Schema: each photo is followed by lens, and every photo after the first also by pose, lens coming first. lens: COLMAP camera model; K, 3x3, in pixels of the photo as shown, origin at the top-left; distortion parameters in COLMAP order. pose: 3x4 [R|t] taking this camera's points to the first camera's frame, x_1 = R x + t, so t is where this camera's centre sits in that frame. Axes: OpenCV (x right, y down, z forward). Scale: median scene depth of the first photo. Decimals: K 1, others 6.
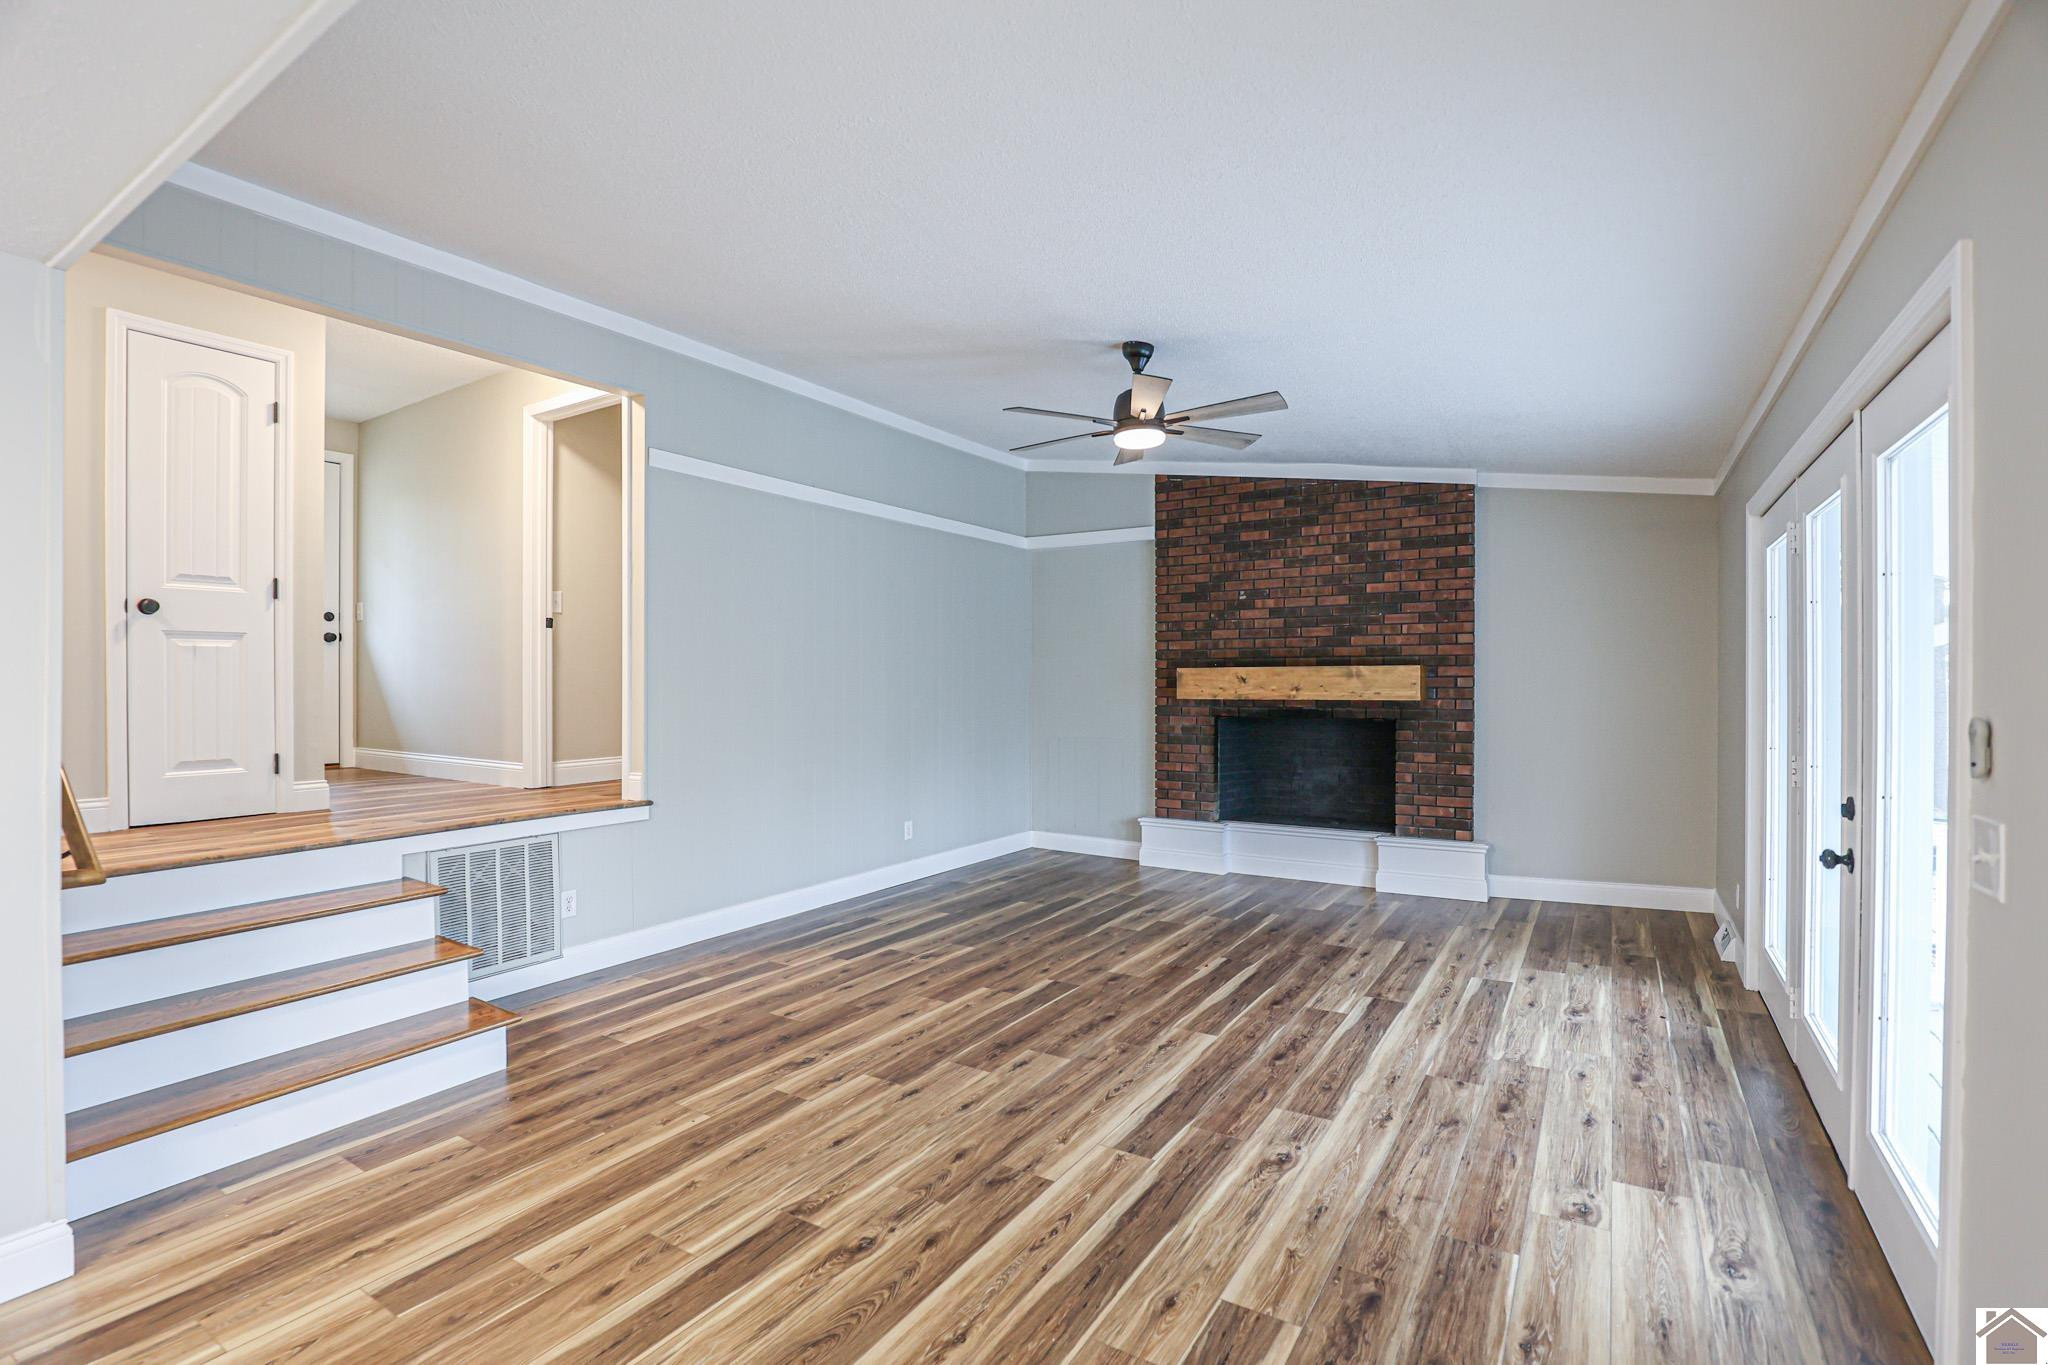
lens RADIAL K [[956.9, 0, 1024.0], [0, 956.9, 682.5], [0, 0, 1]] dist [-0.027969, -0.000067]
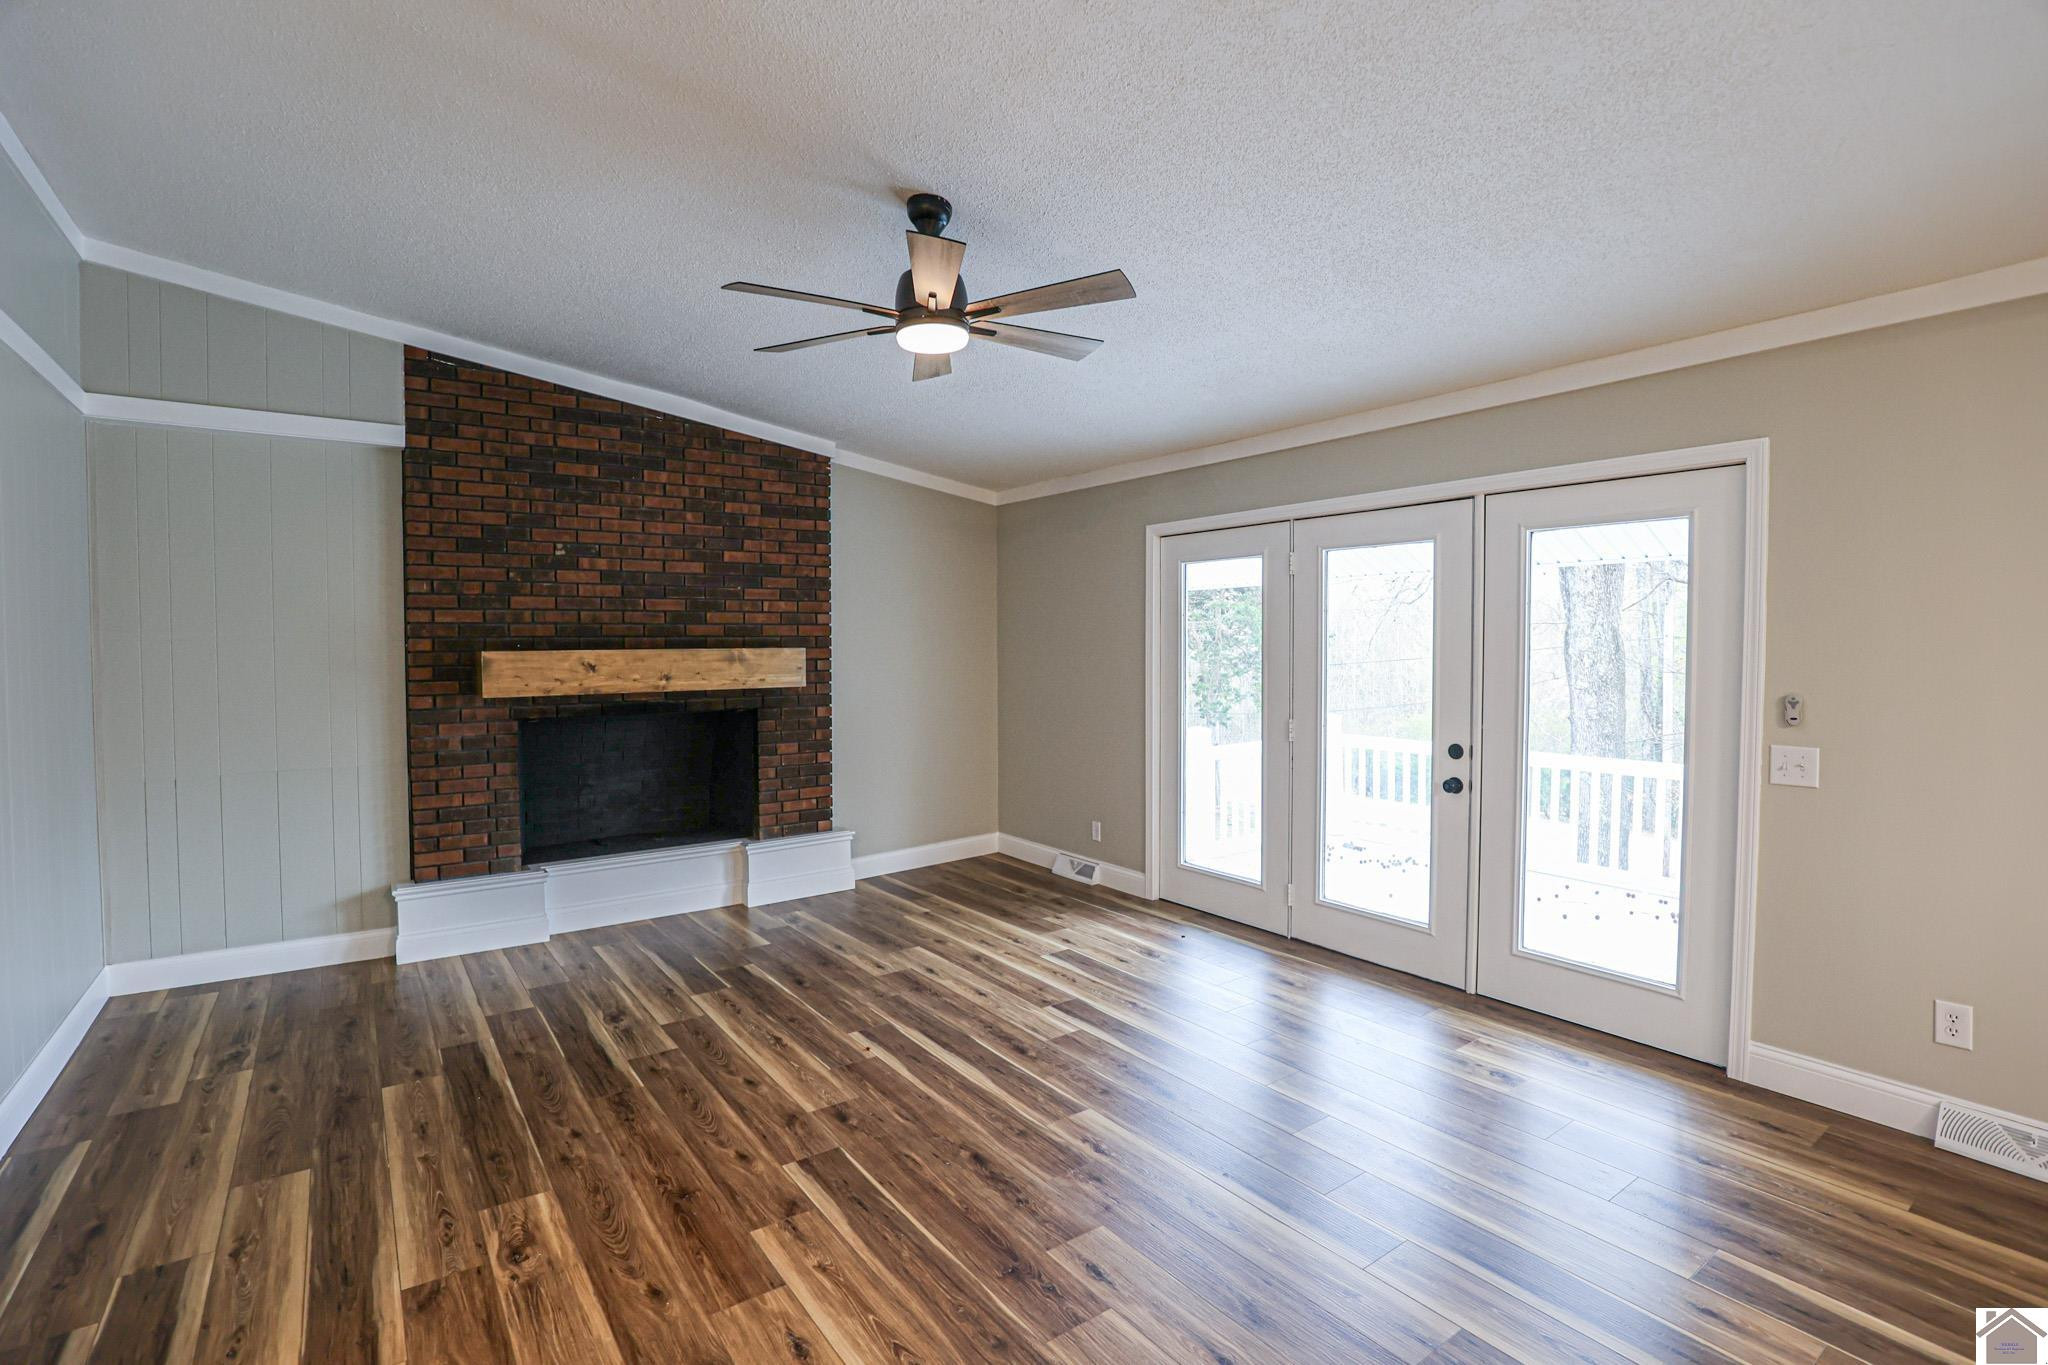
lens RADIAL K [[958.4, 0, 1029.7], [0, 958.4, 675.4], [0, 0, 1]] dist [-0.031299, 0.005224]
pose [[0.369688, -0.031975, 0.928606, -0.350759], [0.006533, 0.999472, 0.031814, -0.019107], [-0.929133, -0.005695, 0.369702, 0.456825]]
